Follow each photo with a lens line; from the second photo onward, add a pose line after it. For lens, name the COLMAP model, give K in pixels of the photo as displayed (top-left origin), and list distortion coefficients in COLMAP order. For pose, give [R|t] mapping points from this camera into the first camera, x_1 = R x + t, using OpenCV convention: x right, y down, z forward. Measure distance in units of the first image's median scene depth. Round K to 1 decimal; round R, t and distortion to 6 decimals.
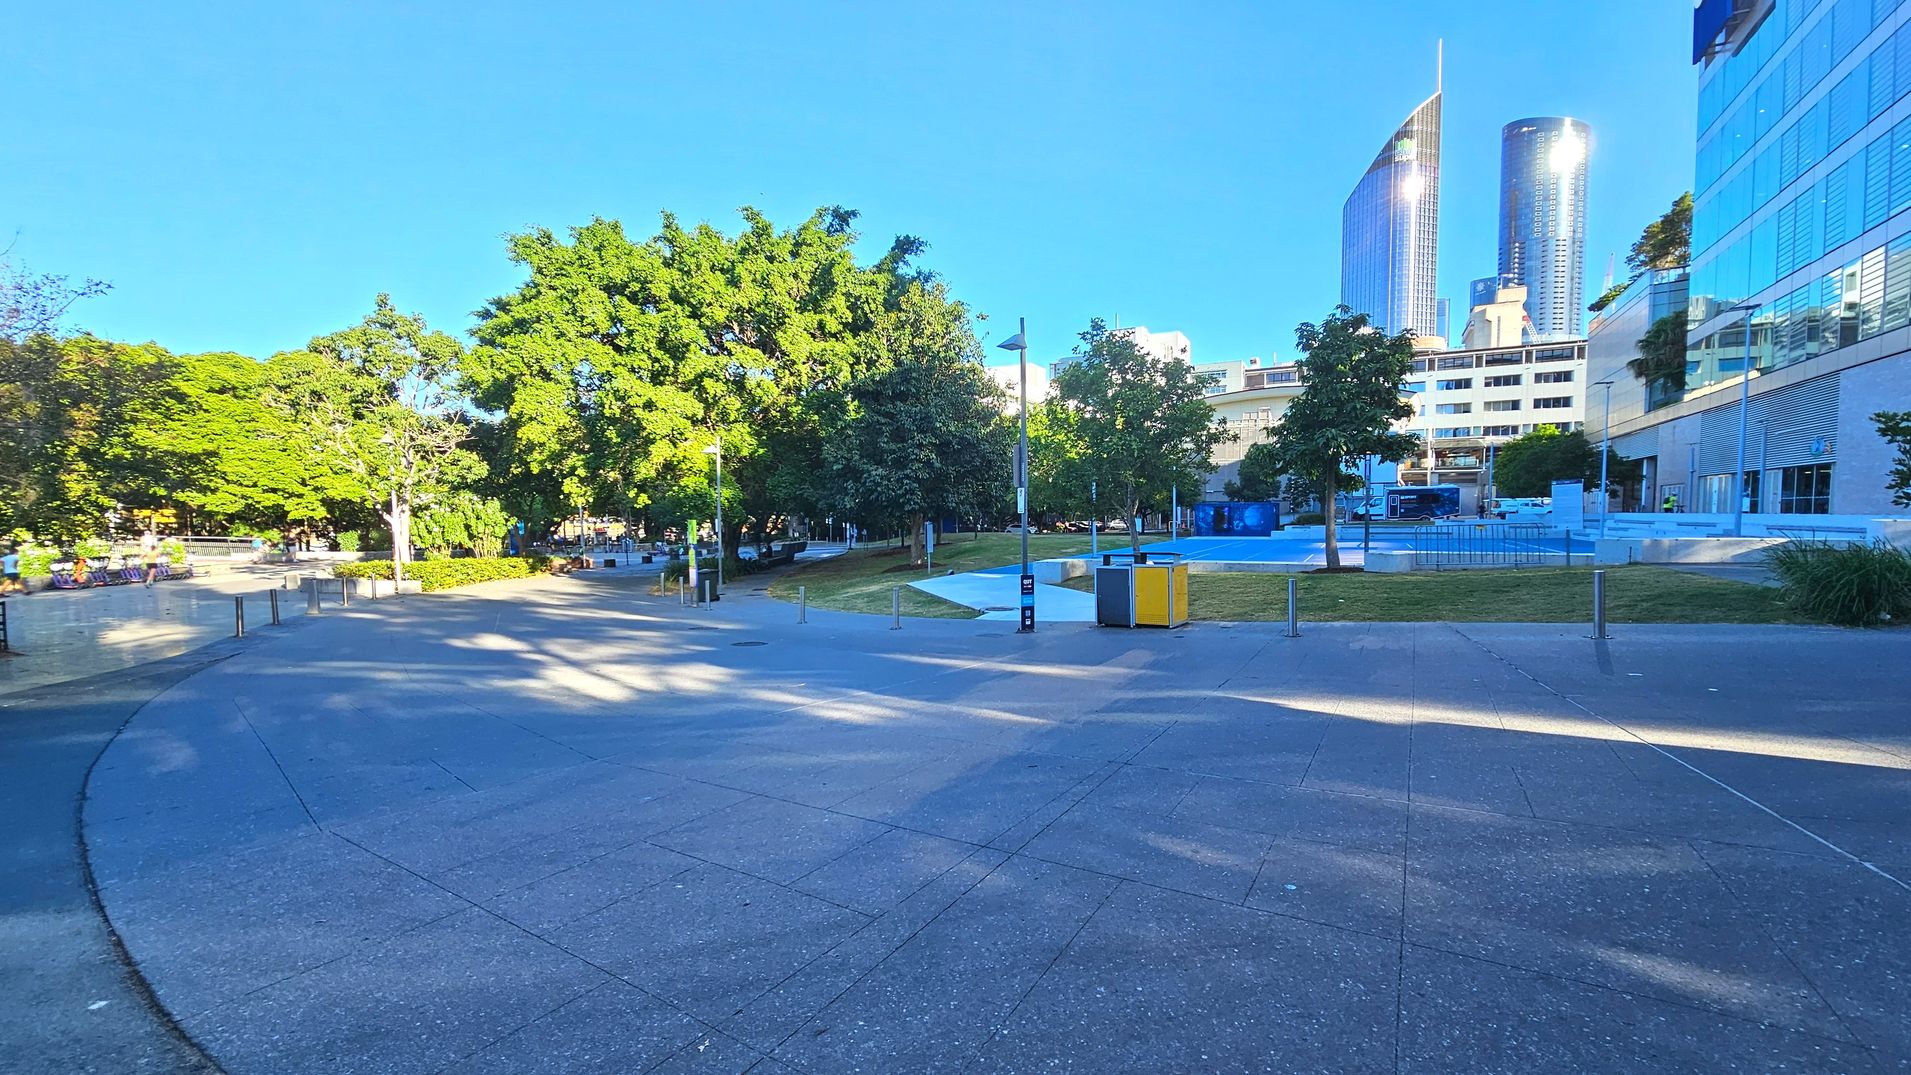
lens RADIAL K [[780.0, 0, 952.3], [0, 780.0, 559.3], [0, 0, 1]] dist [0.000647, -0.001806]
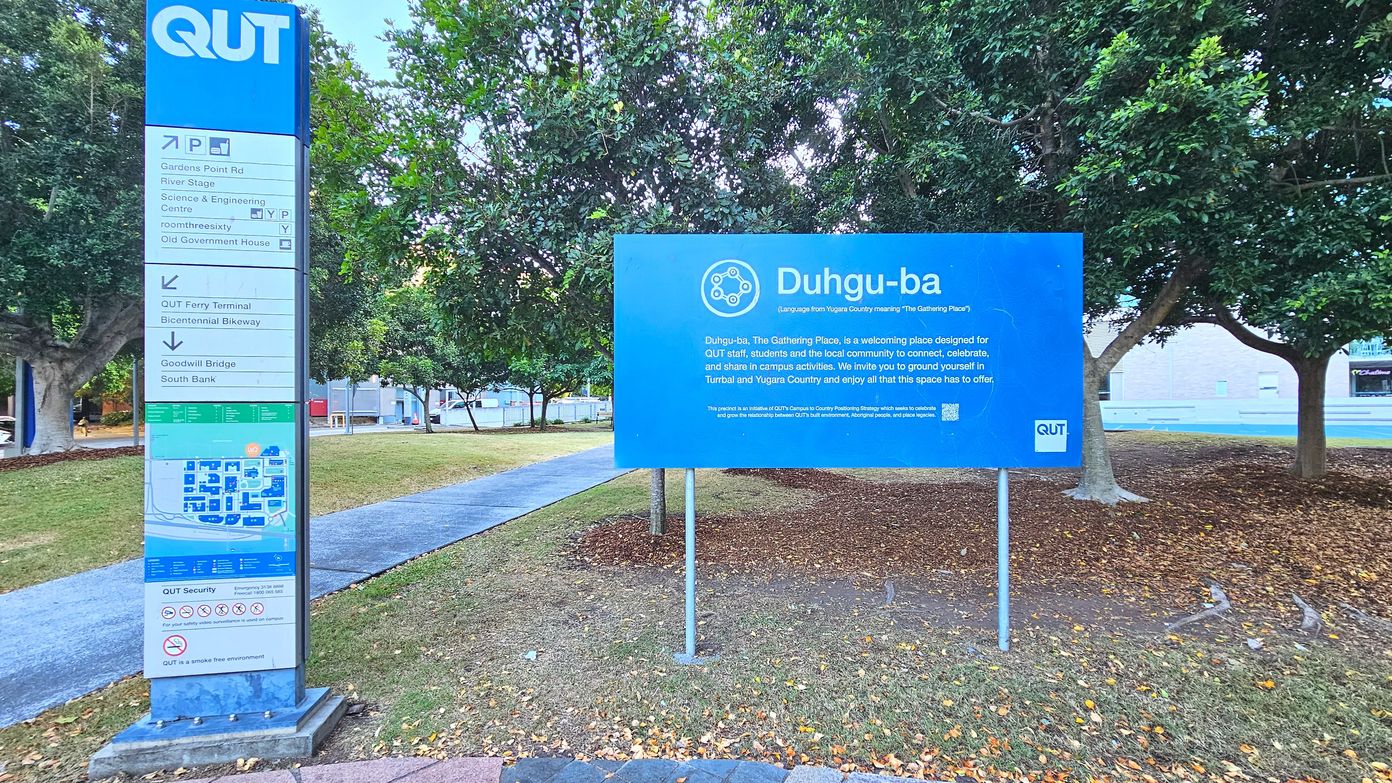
lens RADIAL K [[568.2, 0, 696.5], [0, 568.2, 410.3], [0, 0, 1]] dist [0.000647, -0.001806]
pose [[0.203867, 0.014363, 0.978893, -0.089518], [0.058375, 0.997935, -0.026799, -0.018657], [-0.977257, 0.062606, 0.202608, 0.506653]]
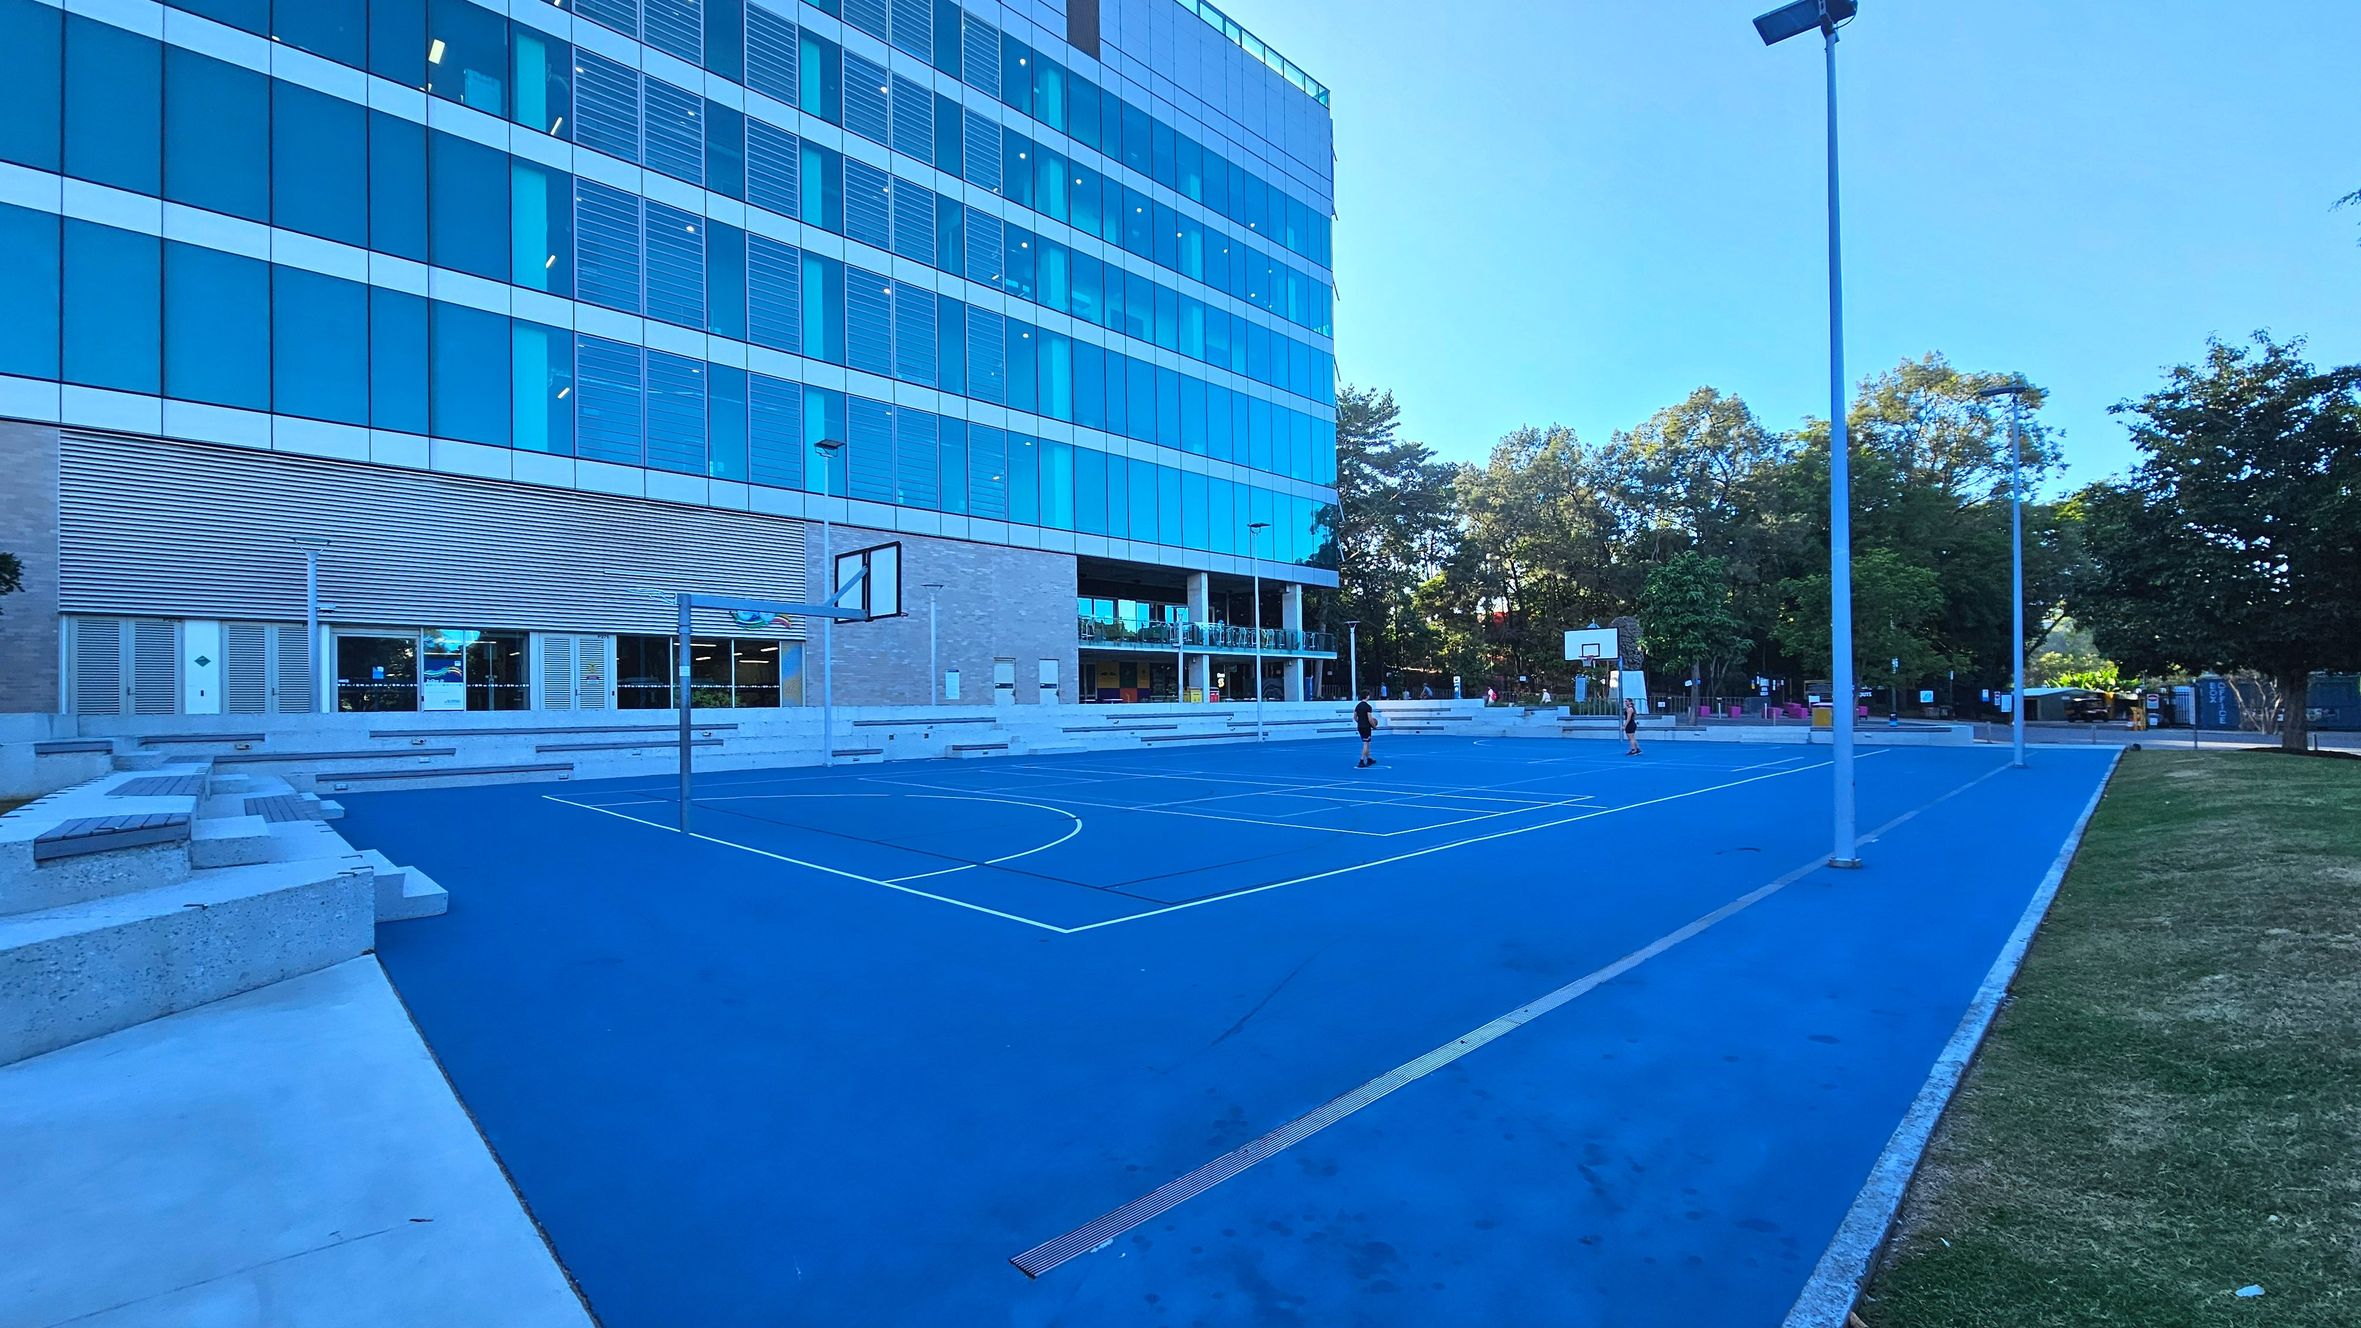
lens RADIAL K [[963.7, 0, 1179.7], [0, 963.7, 696.2], [0, 0, 1]] dist [0.000647, -0.001806]
pose [[-0.954176, 0.028235, 0.297911, 0.155454], [0.041875, 0.998342, 0.039501, -0.028041], [-0.296301, 0.050166, -0.953776, 0.538266]]
